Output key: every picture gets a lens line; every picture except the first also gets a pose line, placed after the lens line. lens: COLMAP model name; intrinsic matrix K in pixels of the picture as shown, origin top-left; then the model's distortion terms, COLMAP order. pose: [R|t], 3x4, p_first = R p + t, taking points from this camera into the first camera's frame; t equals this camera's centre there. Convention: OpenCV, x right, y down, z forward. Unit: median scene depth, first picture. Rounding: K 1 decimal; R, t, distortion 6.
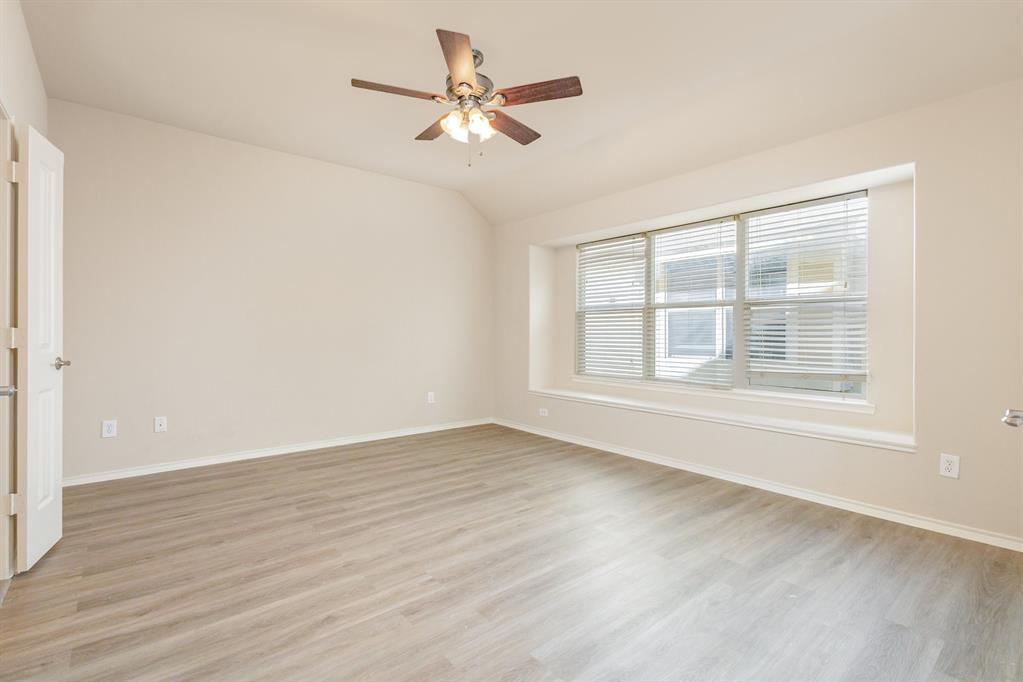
lens RADIAL K [[471.6, 0, 511.2], [0, 471.6, 333.4], [0, 0, 1]] dist [0.006537, -0.000083]
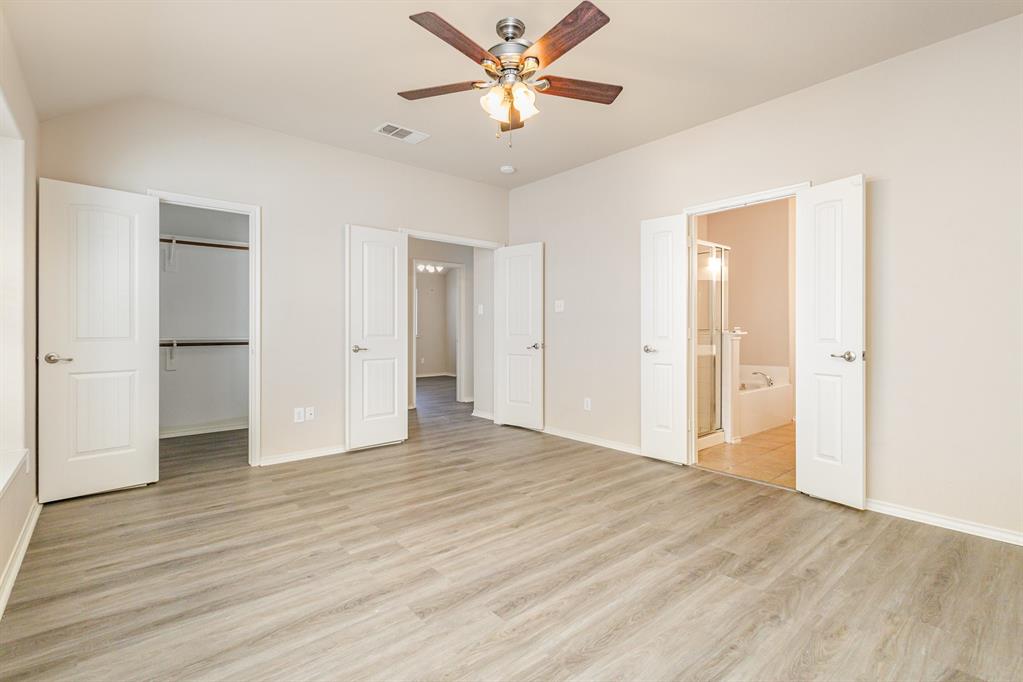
lens RADIAL K [[471.6, 0, 511.2], [0, 471.6, 333.4], [0, 0, 1]] dist [0.006537, -0.000083]
pose [[-0.999908, -0.003160, -0.013213, -0.081553], [-0.003248, 0.999972, 0.006670, 0.000305], [0.013191, 0.006713, -0.999890, 1.982217]]
